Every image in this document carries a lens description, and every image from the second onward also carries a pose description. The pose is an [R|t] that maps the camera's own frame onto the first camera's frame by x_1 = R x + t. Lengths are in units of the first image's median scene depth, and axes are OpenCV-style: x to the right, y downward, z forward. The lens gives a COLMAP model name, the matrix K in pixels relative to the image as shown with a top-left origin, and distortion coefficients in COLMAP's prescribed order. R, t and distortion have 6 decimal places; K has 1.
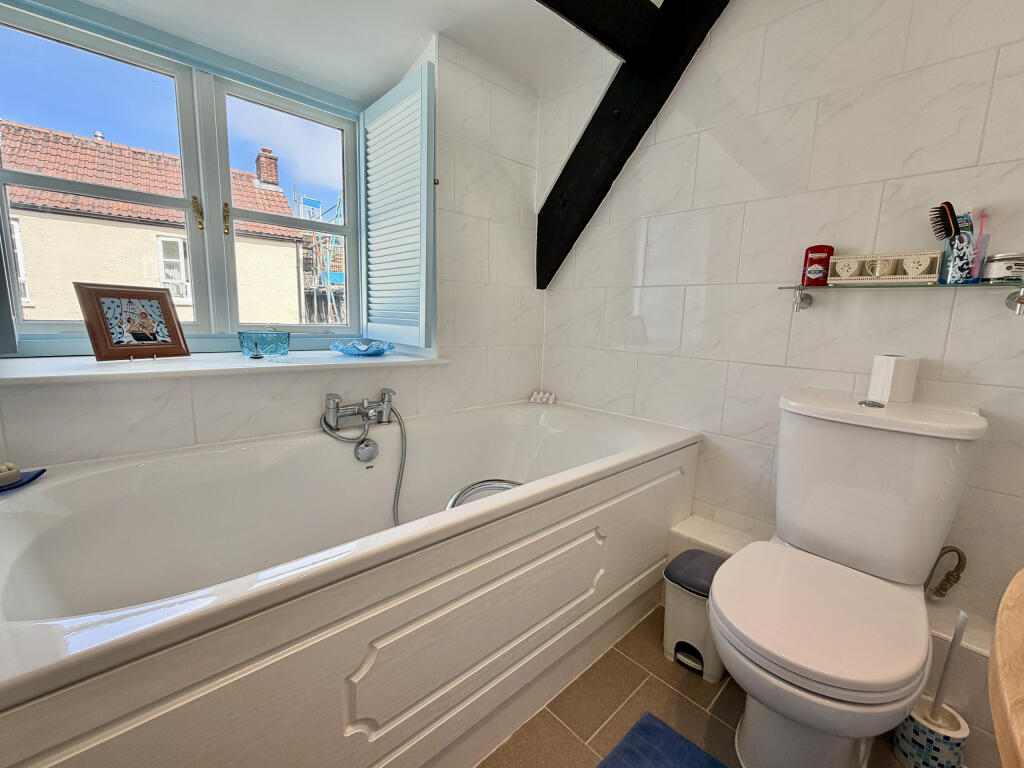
lens RADIAL K [[433.9, 0, 512.0], [0, 433.9, 384.0], [0, 0, 1]] dist [0.002097, 0.000273]
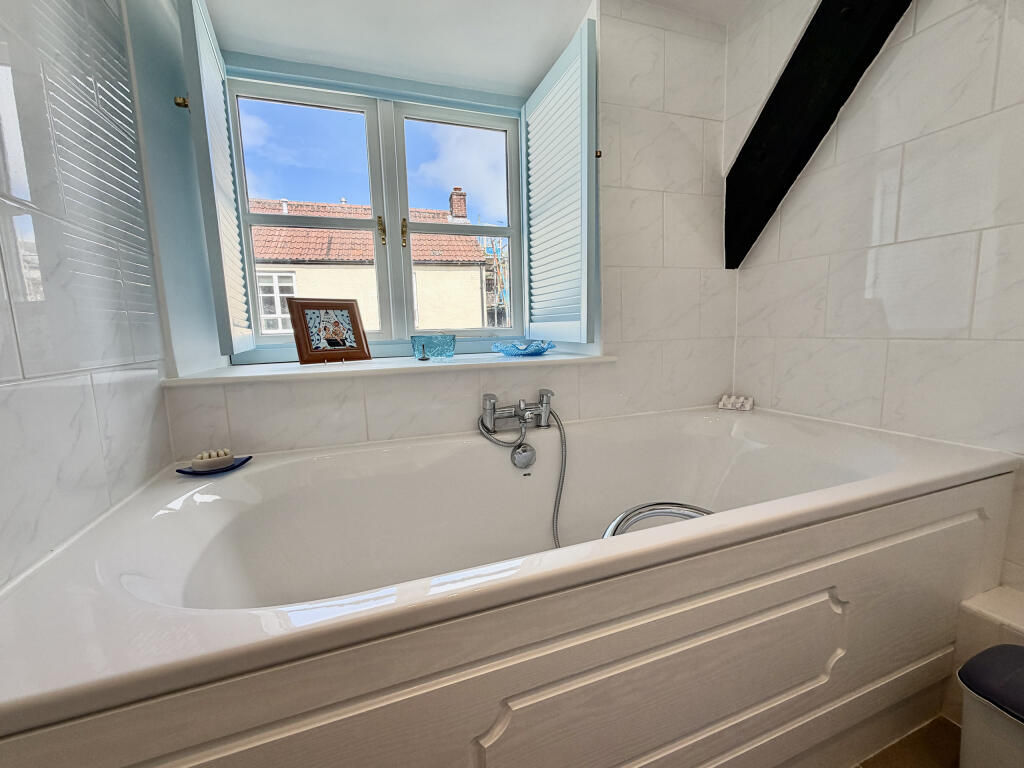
lens RADIAL K [[433.9, 0, 512.0], [0, 433.9, 384.0], [0, 0, 1]] dist [0.002097, 0.000273]
pose [[0.923324, -0.009679, -0.383900, -0.002854], [0.000071, 0.999687, -0.025033, 0.021257], [0.384022, 0.023087, 0.923035, 0.125959]]
